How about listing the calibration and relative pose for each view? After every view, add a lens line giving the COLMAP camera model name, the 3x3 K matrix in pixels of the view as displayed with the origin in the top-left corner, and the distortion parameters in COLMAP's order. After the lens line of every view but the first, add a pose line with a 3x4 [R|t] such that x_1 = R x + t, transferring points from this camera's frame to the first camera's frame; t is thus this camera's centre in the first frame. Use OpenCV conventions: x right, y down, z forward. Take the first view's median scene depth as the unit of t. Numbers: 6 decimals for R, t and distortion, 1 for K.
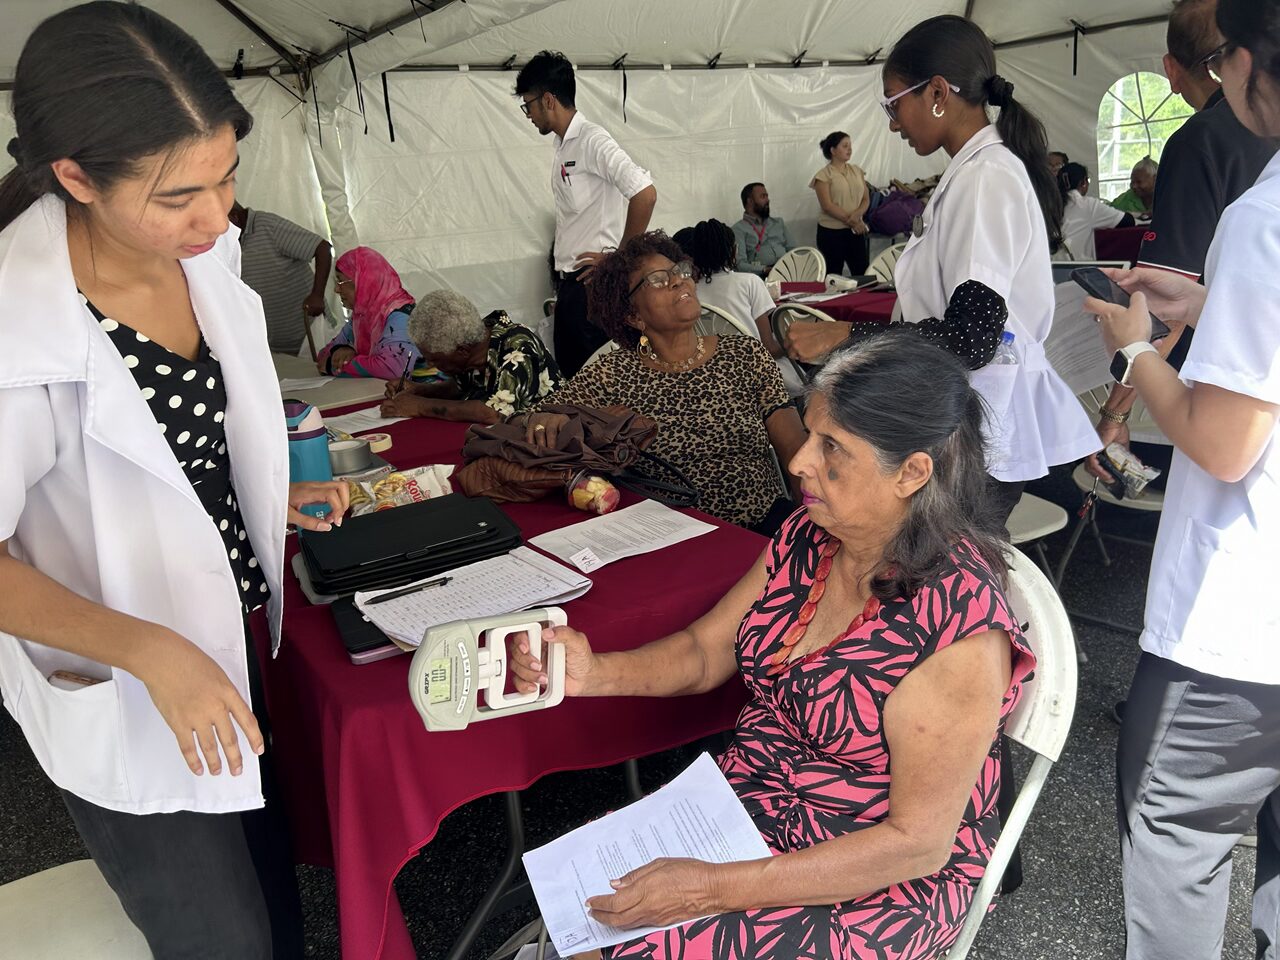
lens RADIAL K [[965.0, 0, 645.0], [0, 965.0, 473.8], [0, 0, 1]] dist [0.038072, -0.043201]
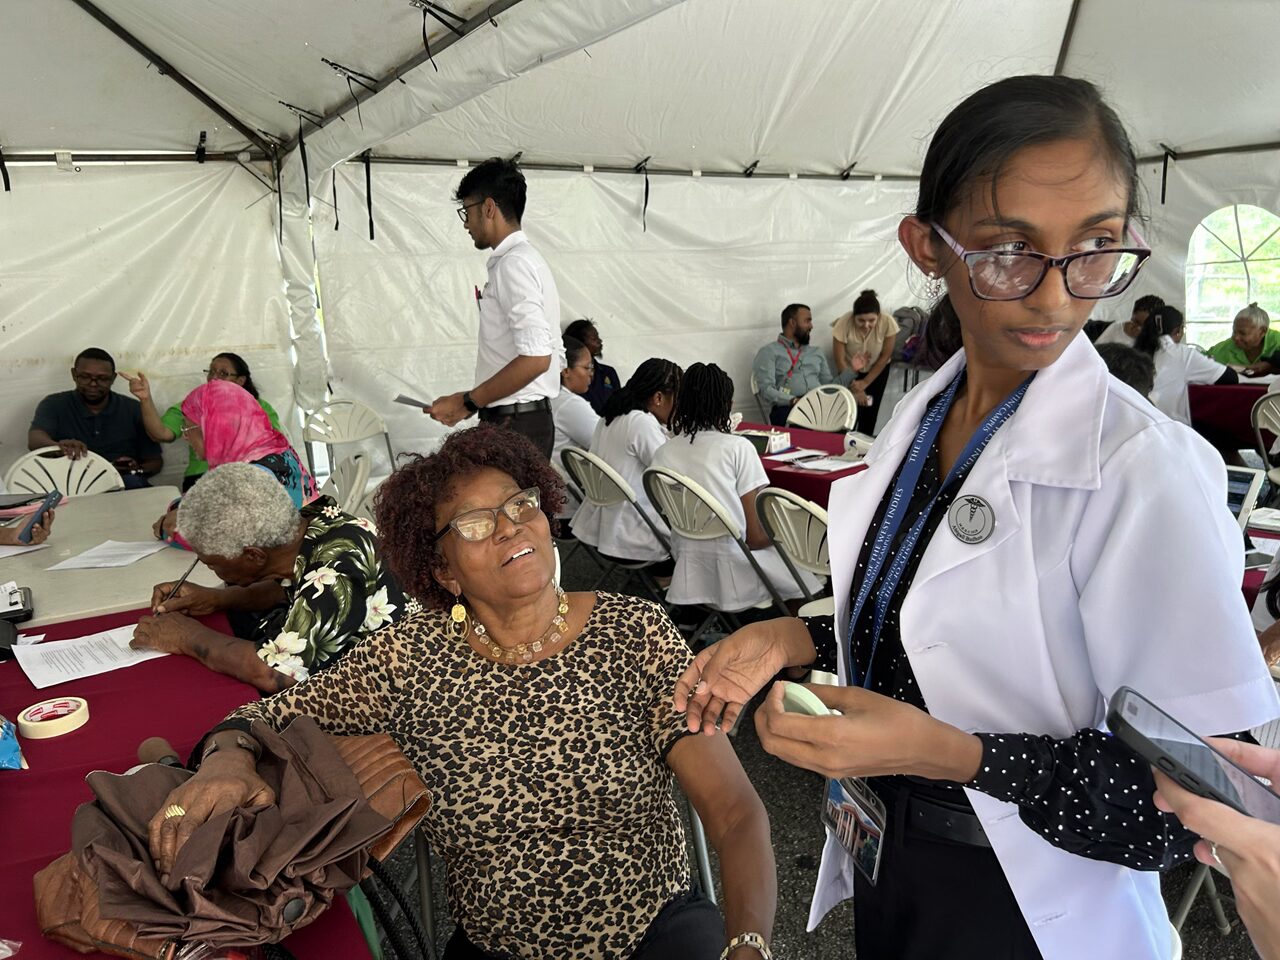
lens RADIAL K [[965.0, 0, 632.2], [0, 965.0, 475.9], [0, 0, 1]] dist [0.038072, -0.043201]
pose [[0.995367, 0.067541, -0.068431, 0.117324], [-0.073660, 0.993101, -0.091234, -0.144687], [0.061797, 0.095852, 0.993475, 0.348022]]
